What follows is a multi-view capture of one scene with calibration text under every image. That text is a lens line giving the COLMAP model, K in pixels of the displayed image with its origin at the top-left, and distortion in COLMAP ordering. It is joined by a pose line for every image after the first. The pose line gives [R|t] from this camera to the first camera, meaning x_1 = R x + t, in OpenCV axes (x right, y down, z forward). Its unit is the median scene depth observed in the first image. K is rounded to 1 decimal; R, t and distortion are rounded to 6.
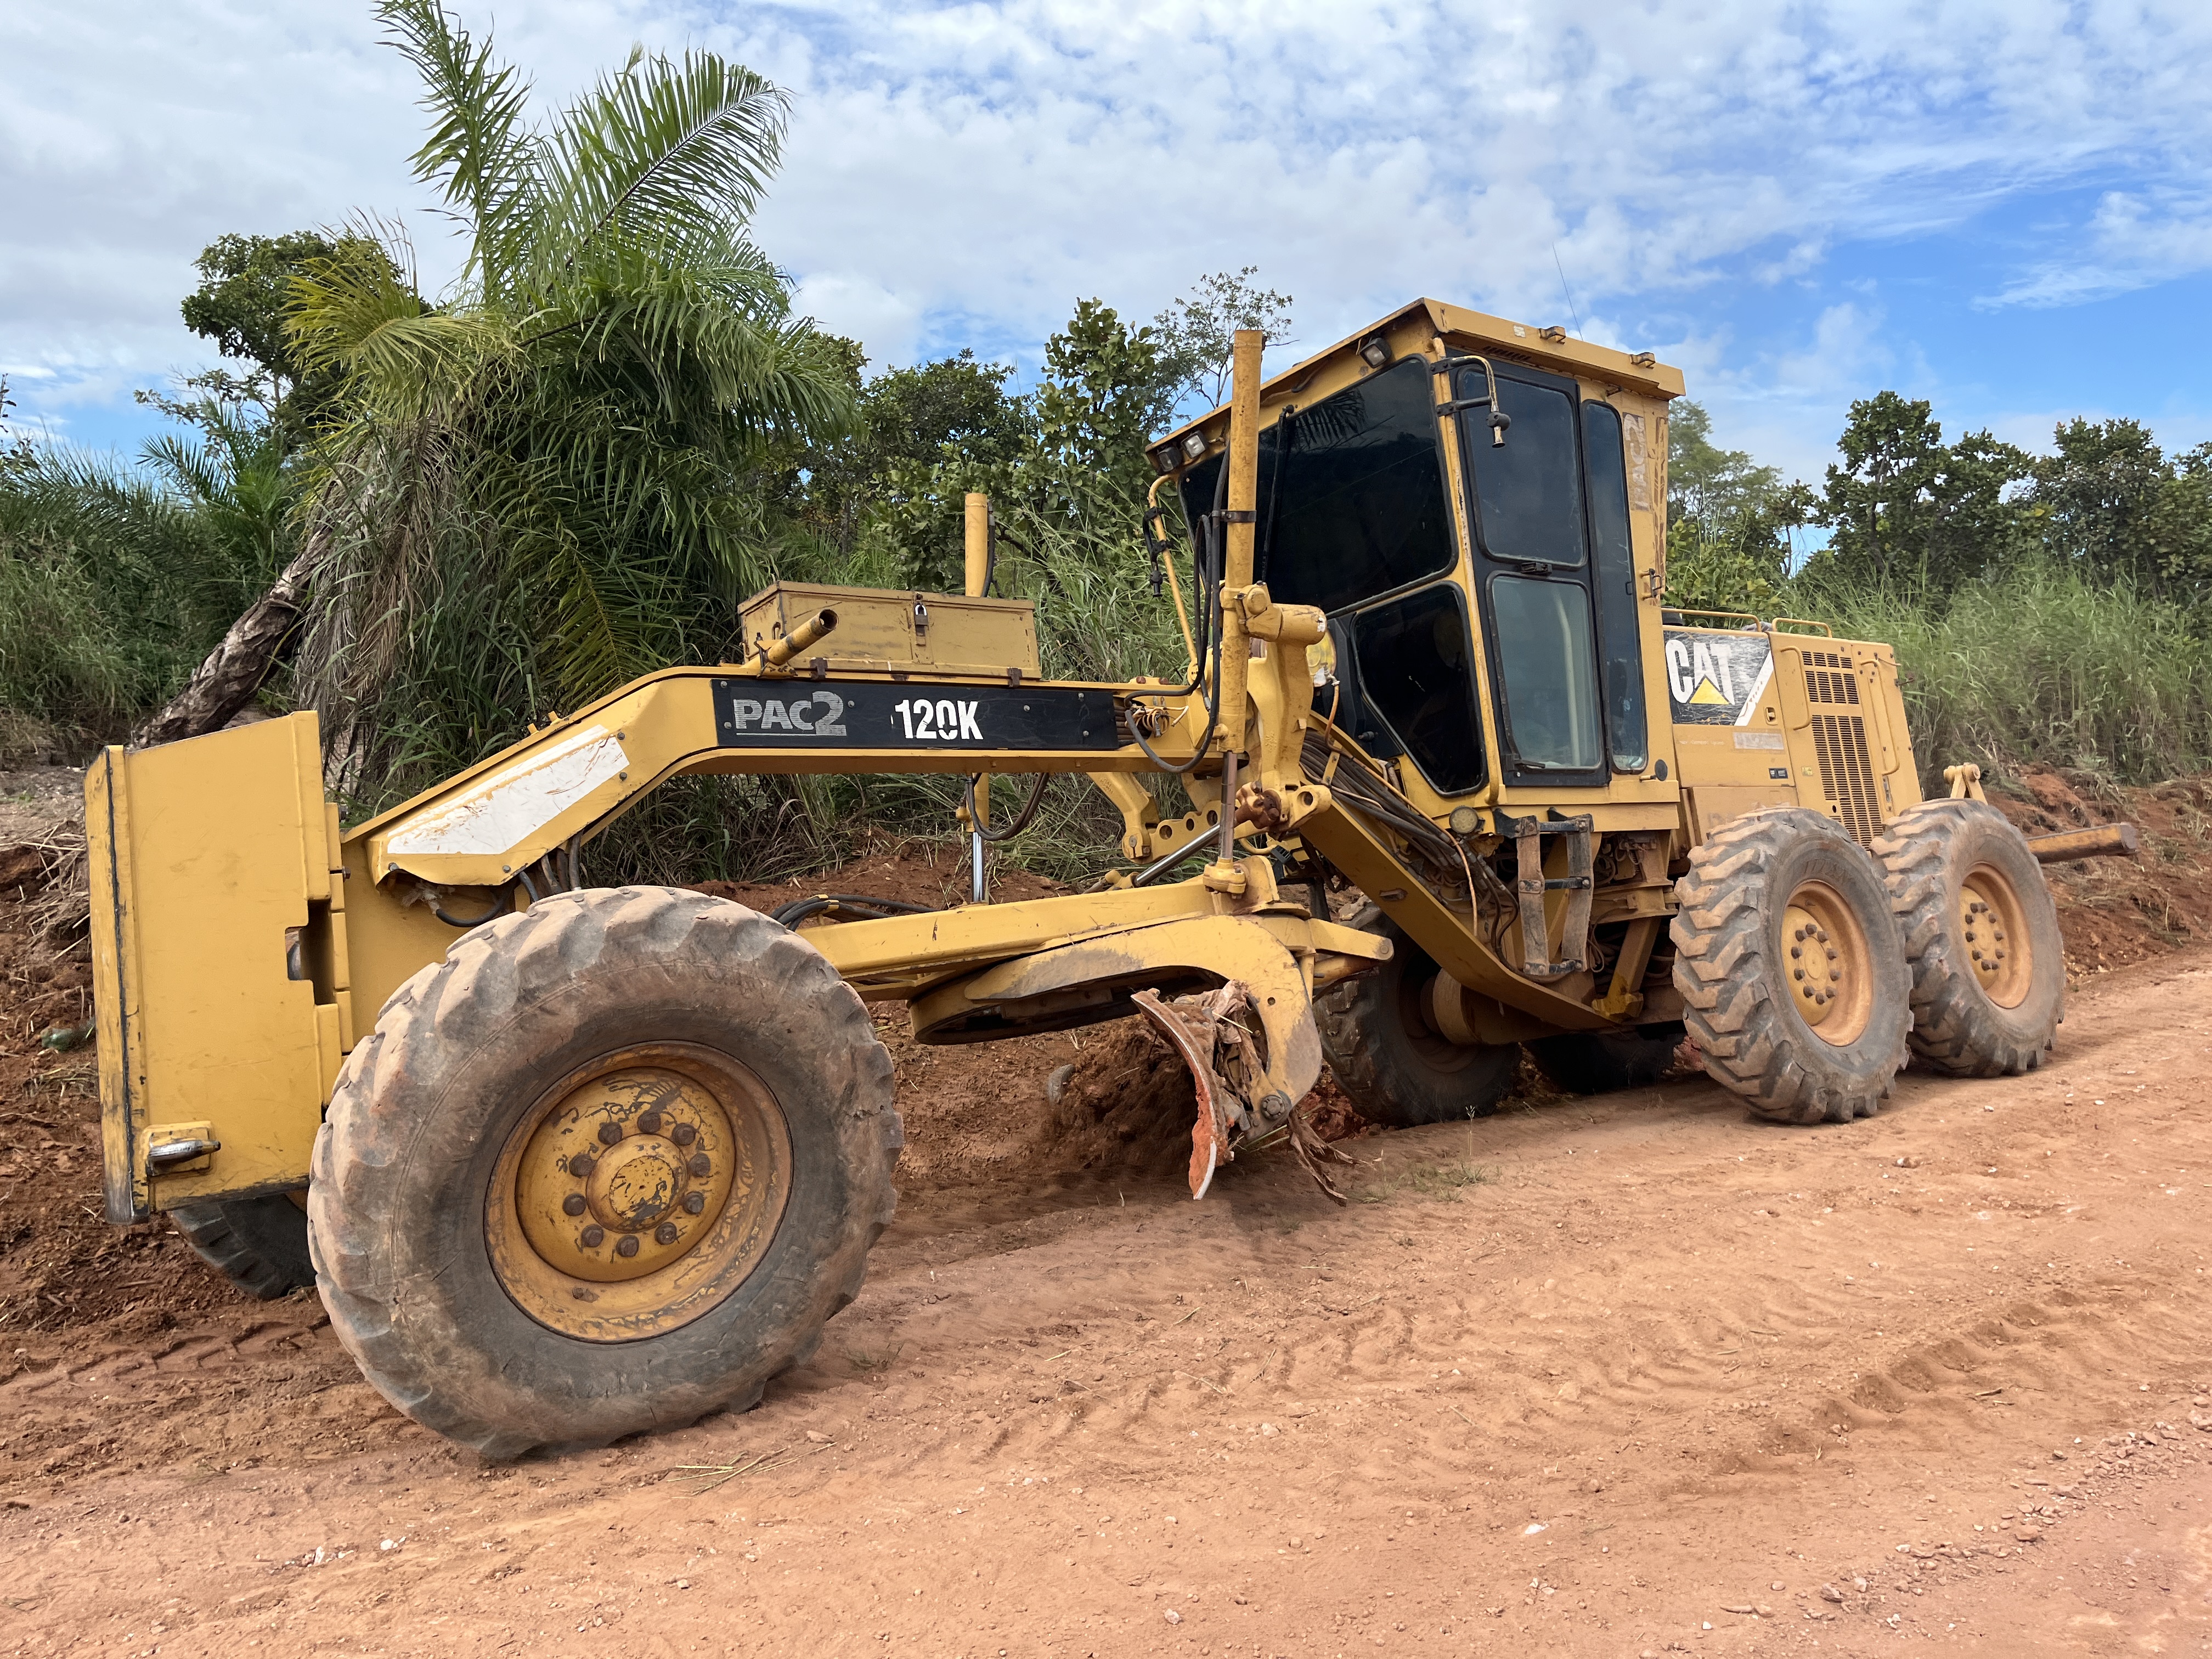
lens RADIAL K [[1693.3, 0, 1090.3], [0, 1693.3, 820.7], [0, 0, 1]] dist [0.049757, -0.080225]
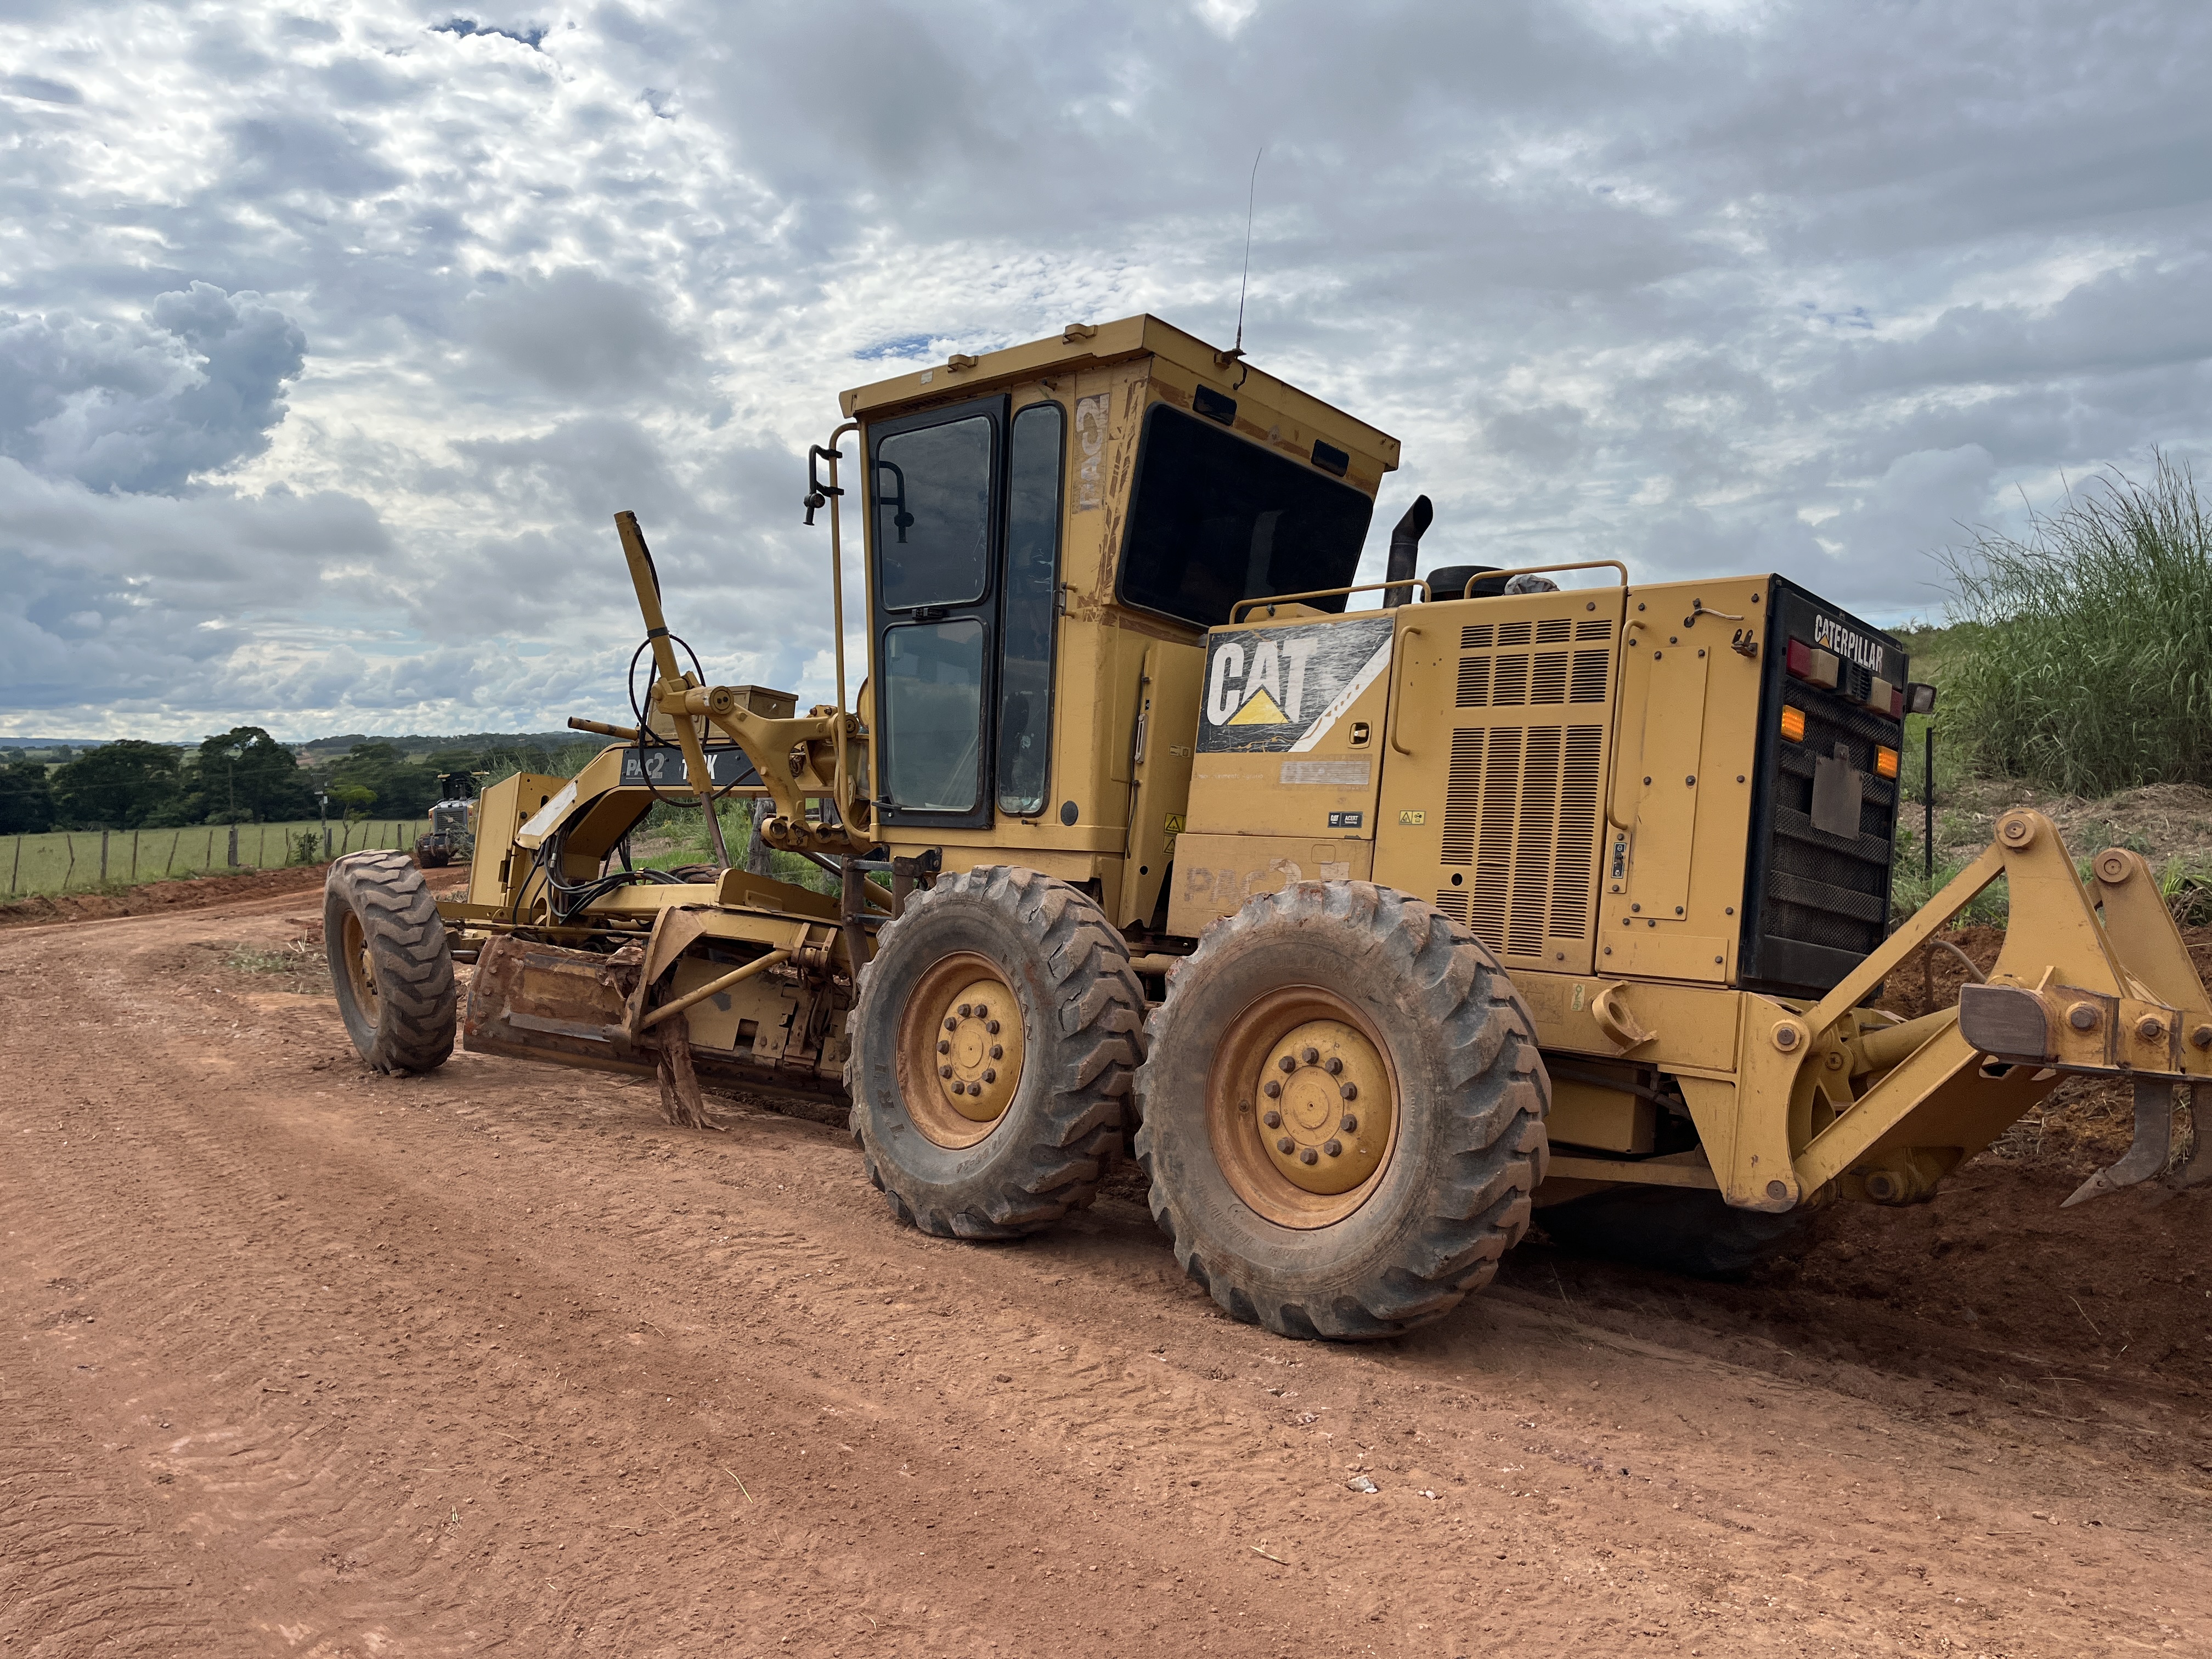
lens RADIAL K [[1693.3, 0, 1110.3], [0, 1693.3, 832.1], [0, 0, 1]] dist [0.049757, -0.080225]
pose [[0.122913, 0.062900, -0.990422, 1.109639], [0.009374, 0.997871, 0.064536, -0.070332], [0.992373, -0.017216, 0.122062, 0.847628]]
